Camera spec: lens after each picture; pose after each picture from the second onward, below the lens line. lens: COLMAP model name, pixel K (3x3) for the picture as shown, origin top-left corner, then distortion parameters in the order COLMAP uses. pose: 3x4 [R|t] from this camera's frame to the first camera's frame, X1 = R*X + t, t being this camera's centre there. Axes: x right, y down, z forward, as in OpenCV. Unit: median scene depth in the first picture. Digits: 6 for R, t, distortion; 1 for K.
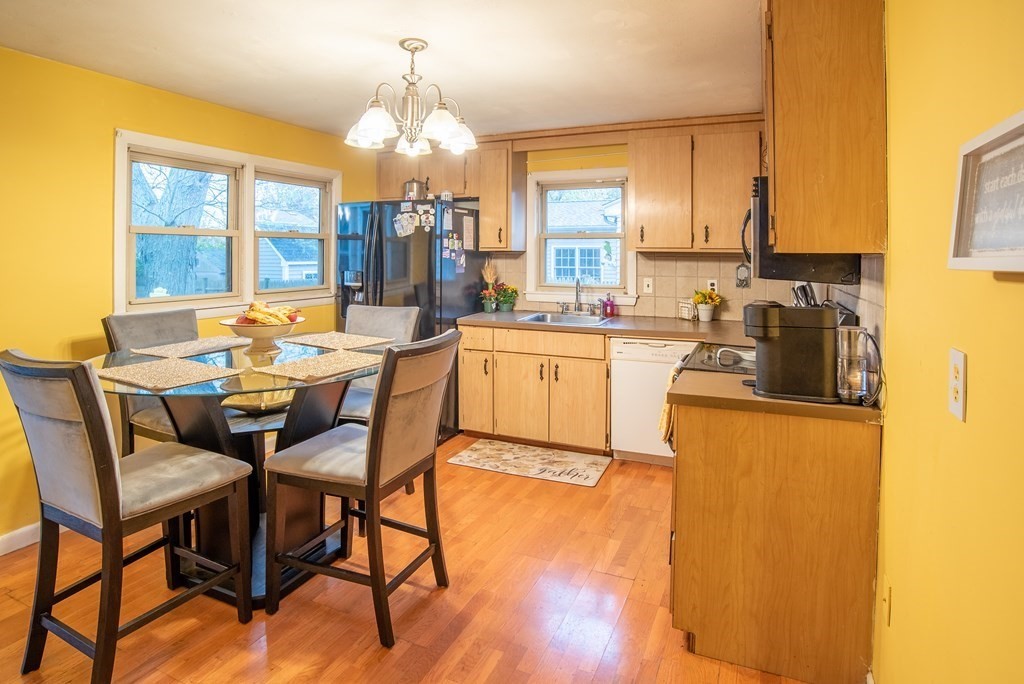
lens RADIAL K [[537.9, 0, 530.2], [0, 537.9, 265.9], [0, 0, 1]] dist [-0.024788, 0.001883]
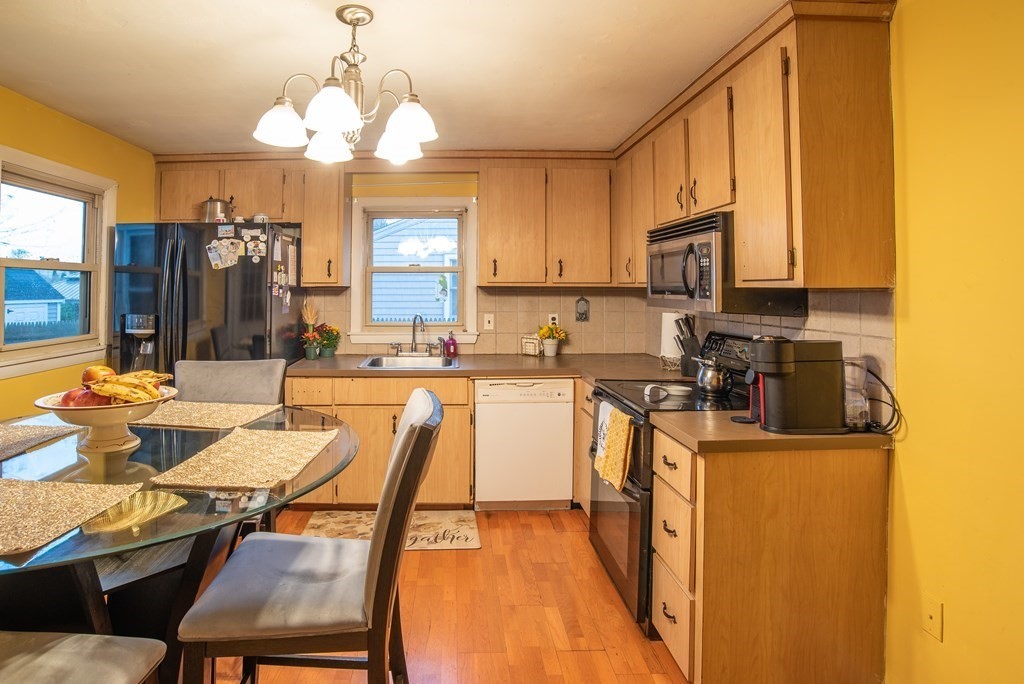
lens RADIAL K [[544.0, 0, 469.4], [0, 544.0, 285.1], [0, 0, 1]] dist [-0.025943, 0.001267]
pose [[0.920715, -0.004404, 0.390211, -0.226136], [0.015154, 0.999586, -0.024476, -0.006562], [-0.389942, 0.028449, 0.920400, 0.142746]]
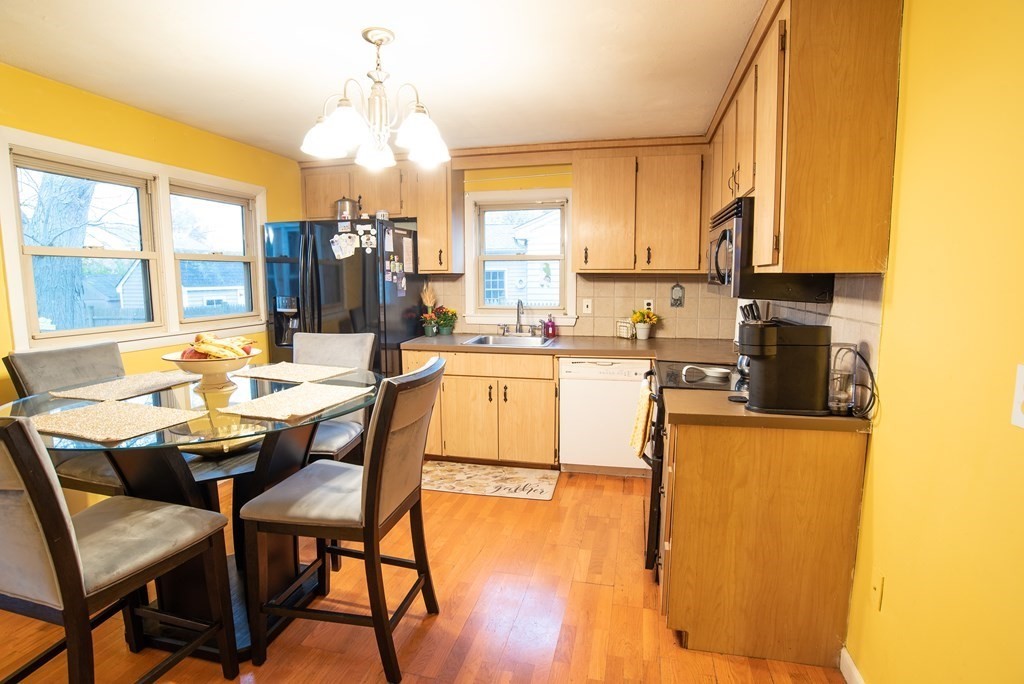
lens RADIAL K [[513.6, 0, 520.1], [0, 513.6, 345.2], [0, 0, 1]] dist [-0.031031, 0.009045]
pose [[0.985976, -0.029857, 0.164193, -0.085768], [0.011474, 0.993666, 0.111784, -0.000773], [-0.166490, -0.108333, 0.980074, 0.054939]]
